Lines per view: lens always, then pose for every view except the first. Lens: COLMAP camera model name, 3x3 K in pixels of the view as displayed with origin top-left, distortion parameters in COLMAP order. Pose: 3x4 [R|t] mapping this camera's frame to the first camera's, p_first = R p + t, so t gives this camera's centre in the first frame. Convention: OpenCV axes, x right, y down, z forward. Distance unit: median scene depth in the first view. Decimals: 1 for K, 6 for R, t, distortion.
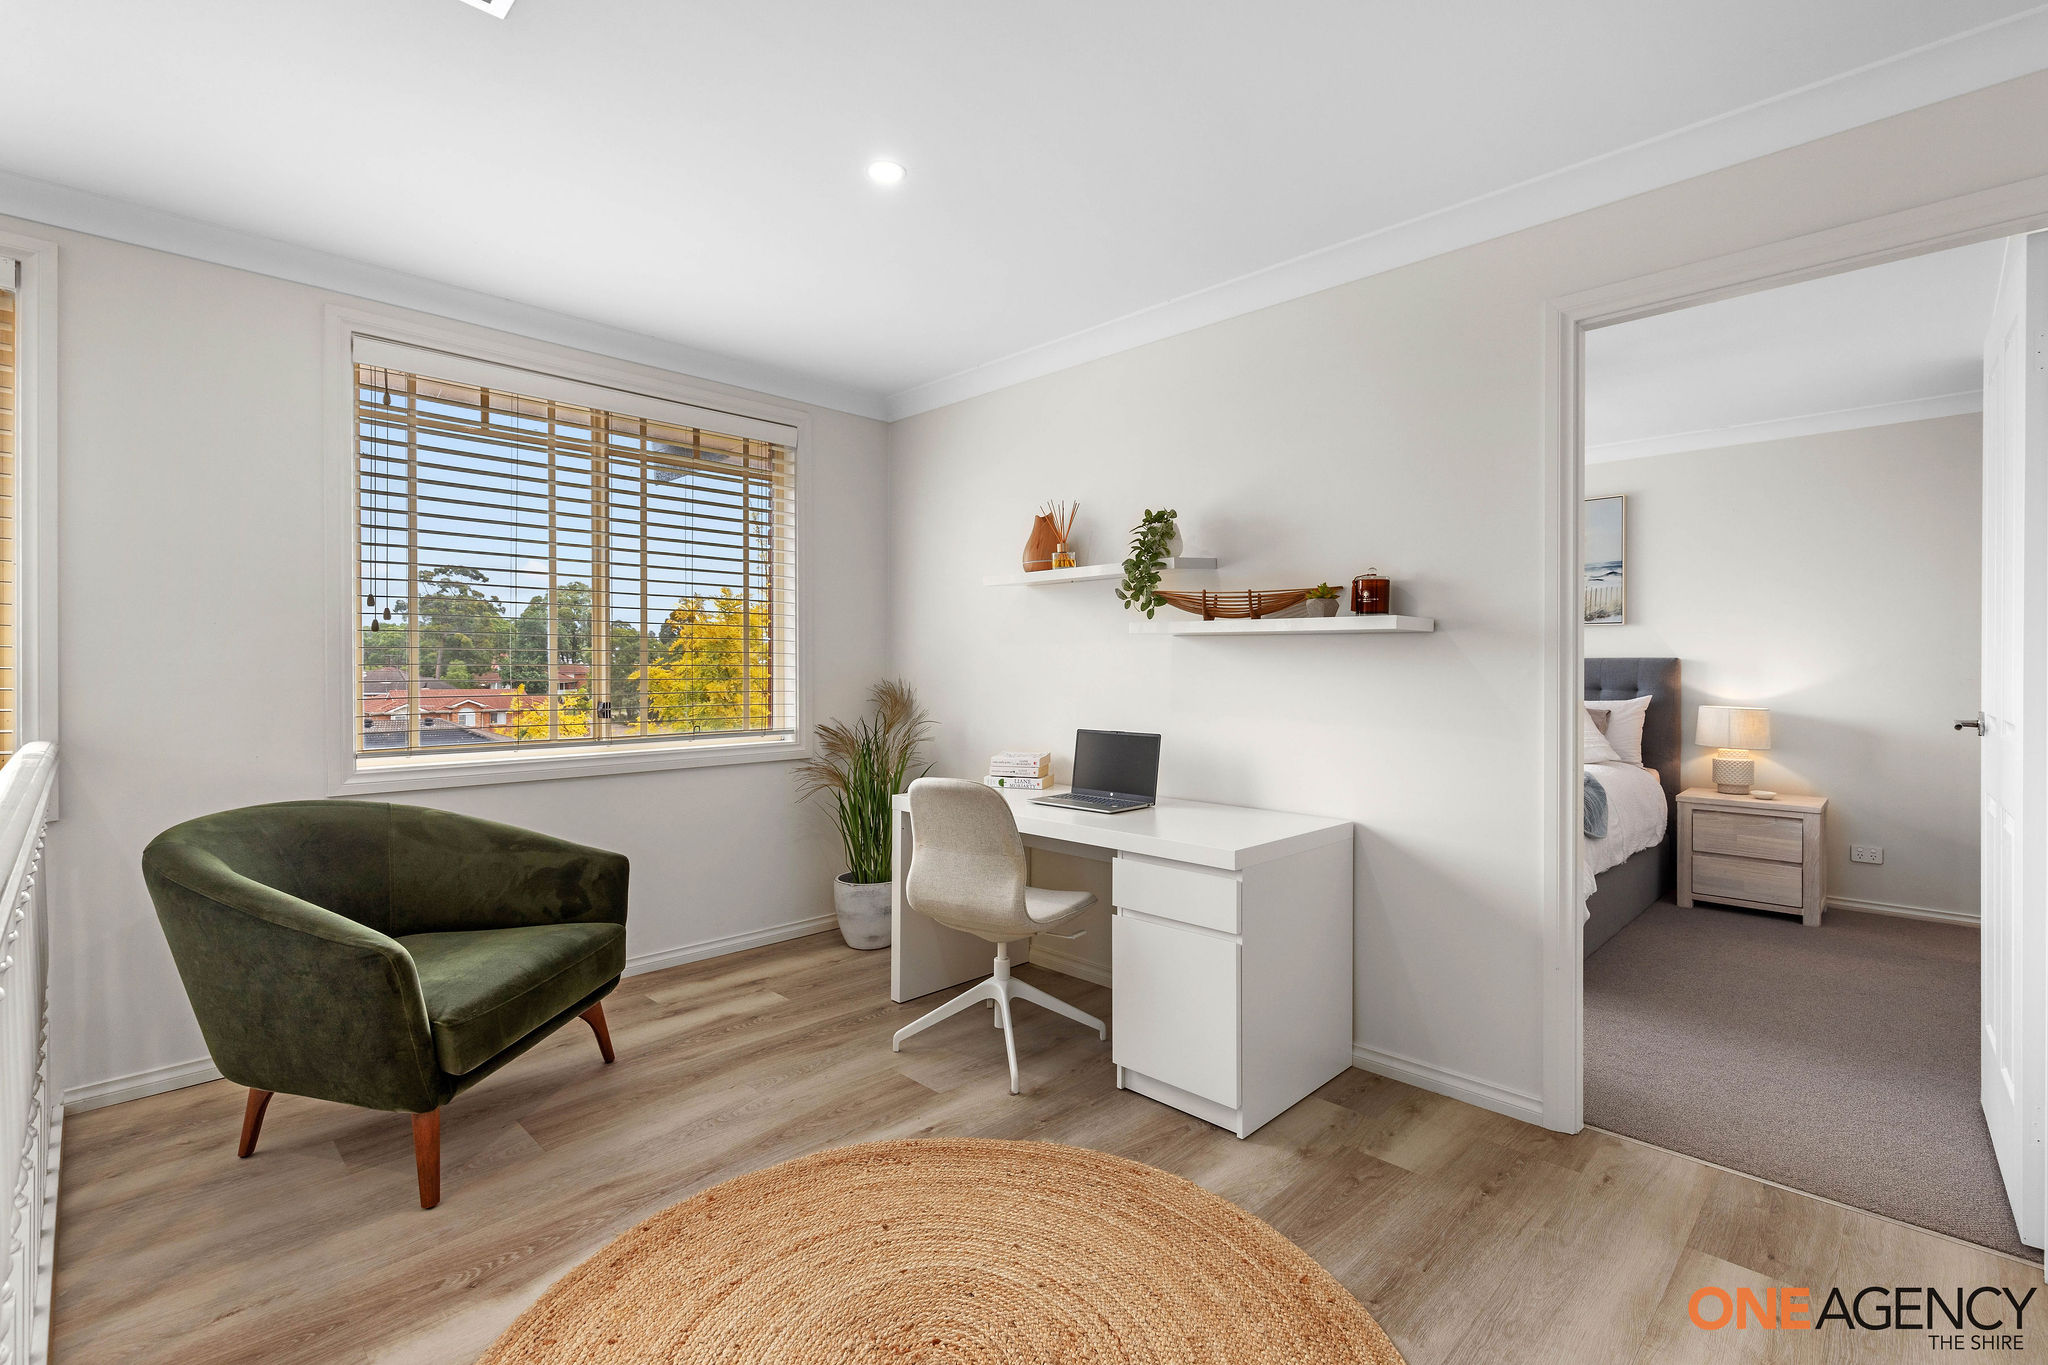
lens RADIAL K [[918.3, 0, 1025.7], [0, 918.3, 665.9], [0, 0, 1]] dist [-0.001894, -0.000520]
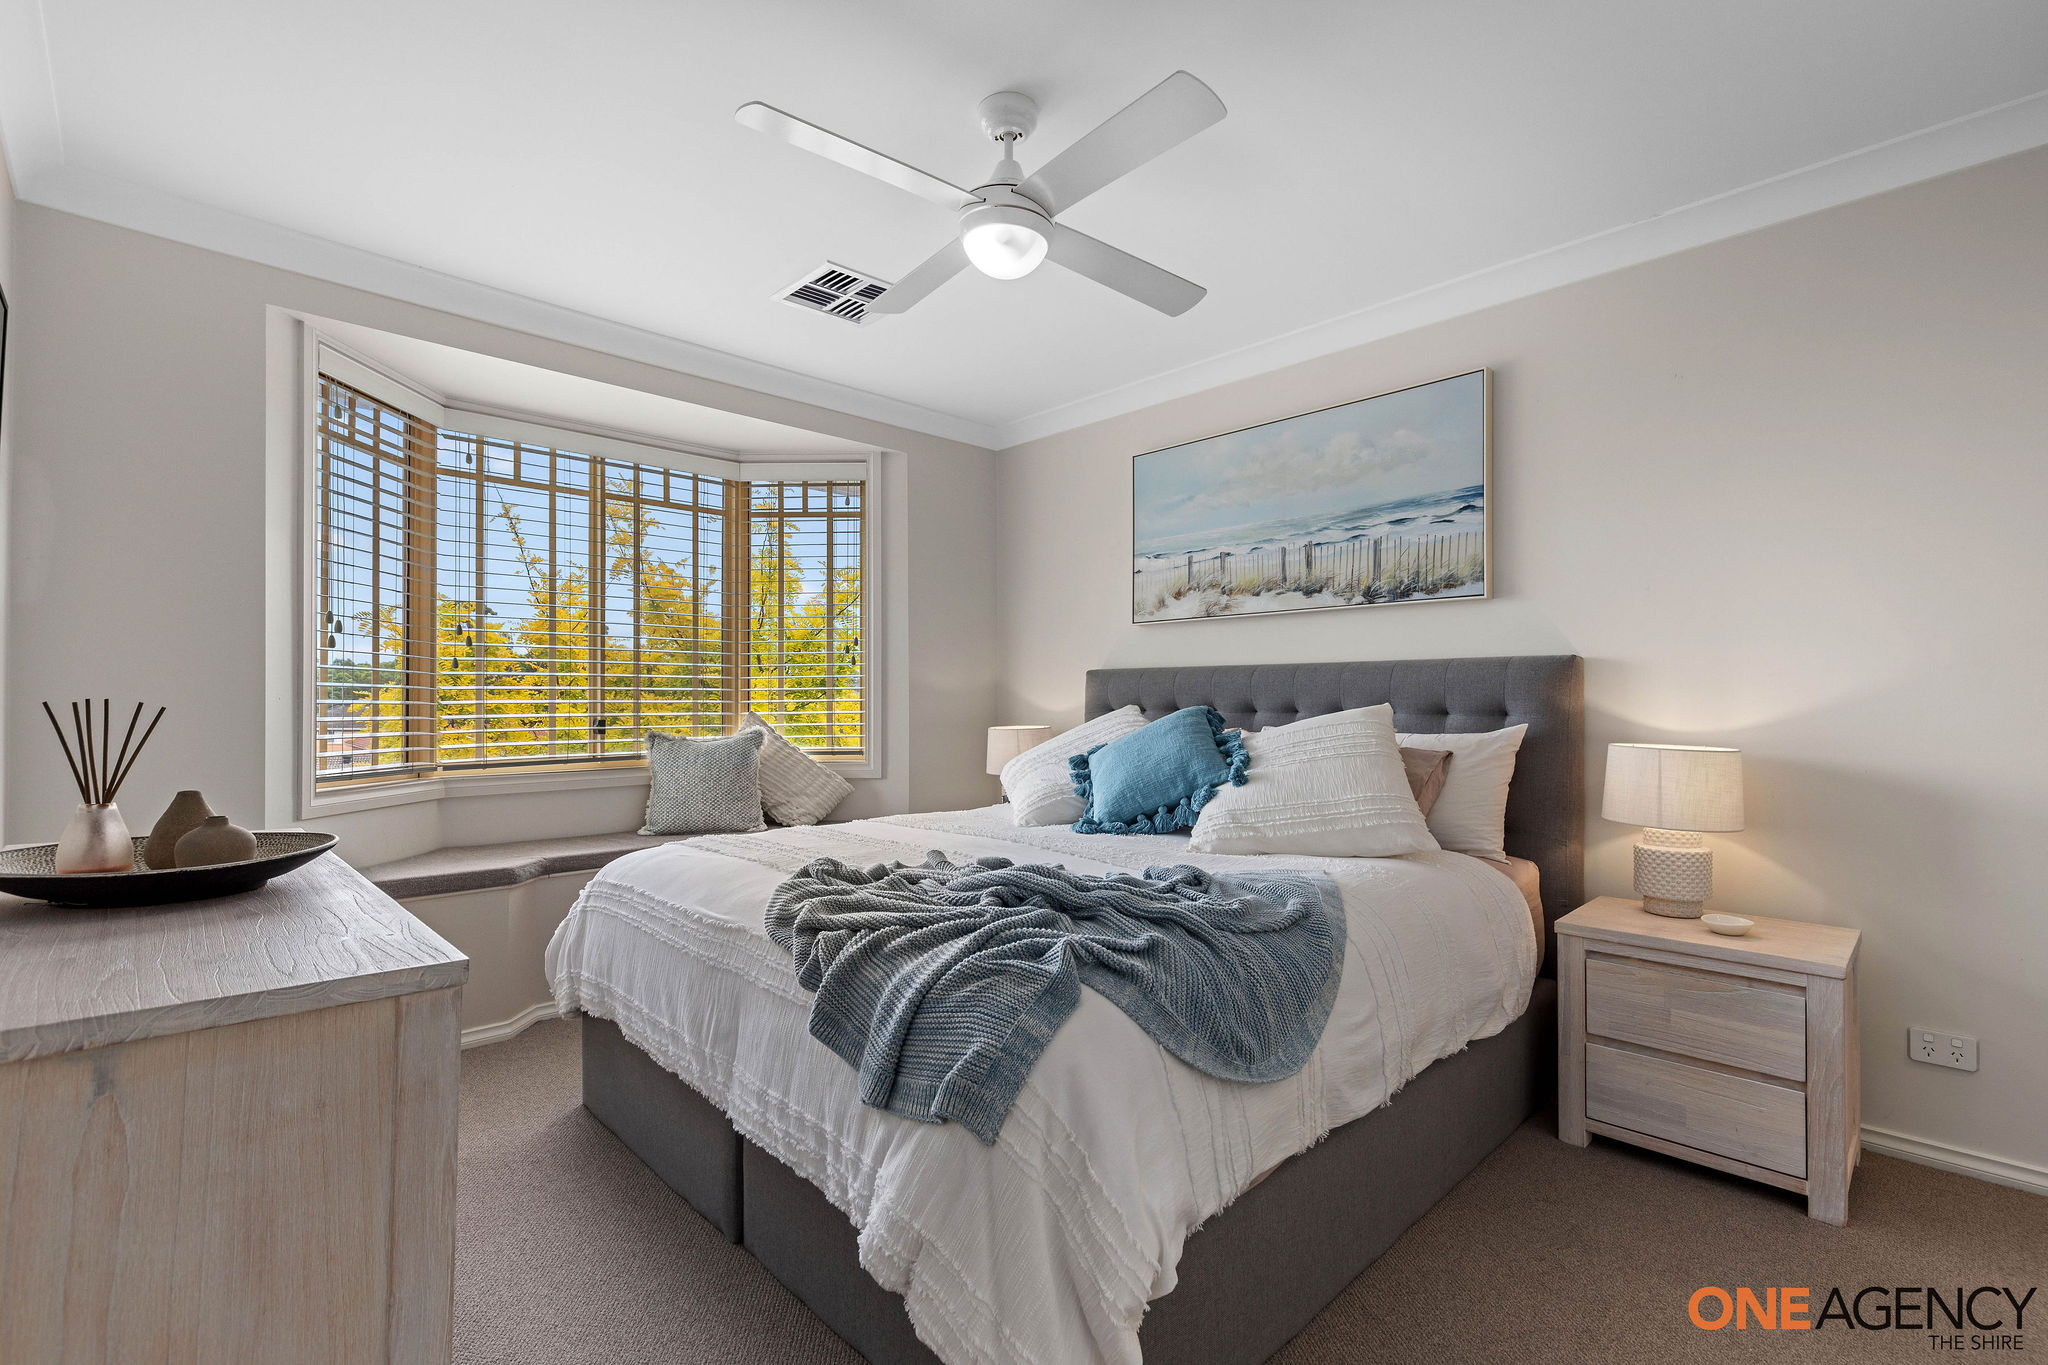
lens RADIAL K [[918.3, 0, 1030.8], [0, 918.3, 690.5], [0, 0, 1]] dist [-0.001894, -0.000520]
pose [[0.999795, -0.002117, -0.020115, 0.424283], [0.001827, 0.999894, -0.014412, 0.021136], [0.020144, 0.014373, 0.999694, 0.480204]]
